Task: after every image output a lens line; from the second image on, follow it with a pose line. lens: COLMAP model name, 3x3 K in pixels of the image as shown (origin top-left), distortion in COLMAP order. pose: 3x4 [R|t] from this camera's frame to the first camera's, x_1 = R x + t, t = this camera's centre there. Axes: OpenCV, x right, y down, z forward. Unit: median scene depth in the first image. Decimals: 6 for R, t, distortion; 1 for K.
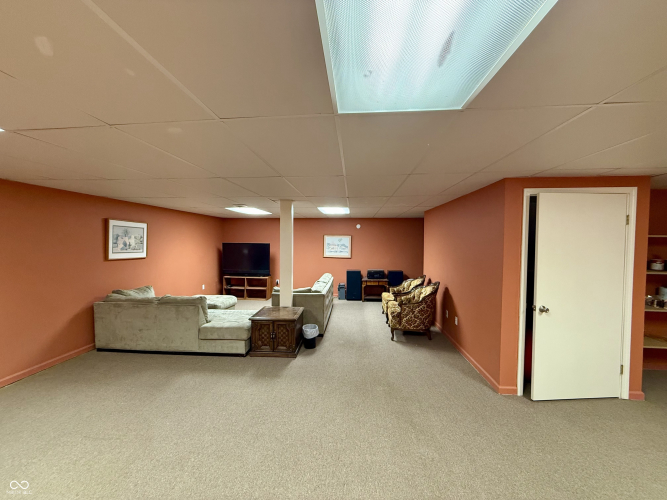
lens RADIAL K [[265.0, 0, 334.0], [0, 265.0, 249.7], [0, 0, 1]] dist [-0.002932, -0.000751]
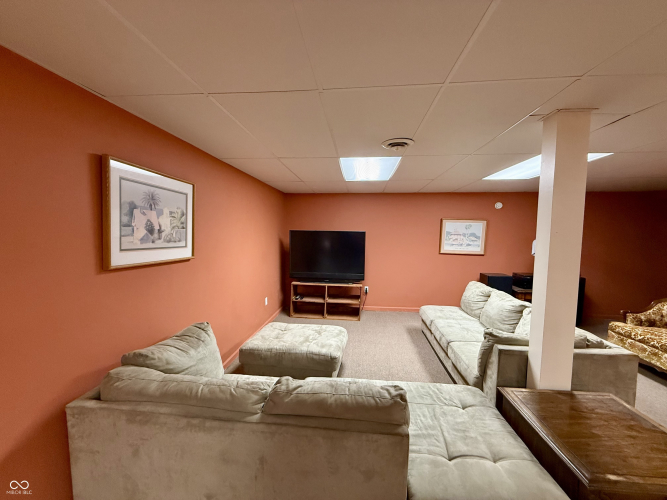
lens RADIAL K [[265.0, 0, 332.4], [0, 265.0, 249.1], [0, 0, 1]] dist [-0.002932, -0.000751]
pose [[0.999692, 0.005124, -0.024279, -0.473792], [-0.004336, 0.999466, 0.032395, -0.002899], [0.024432, -0.032280, 0.999180, 0.567787]]
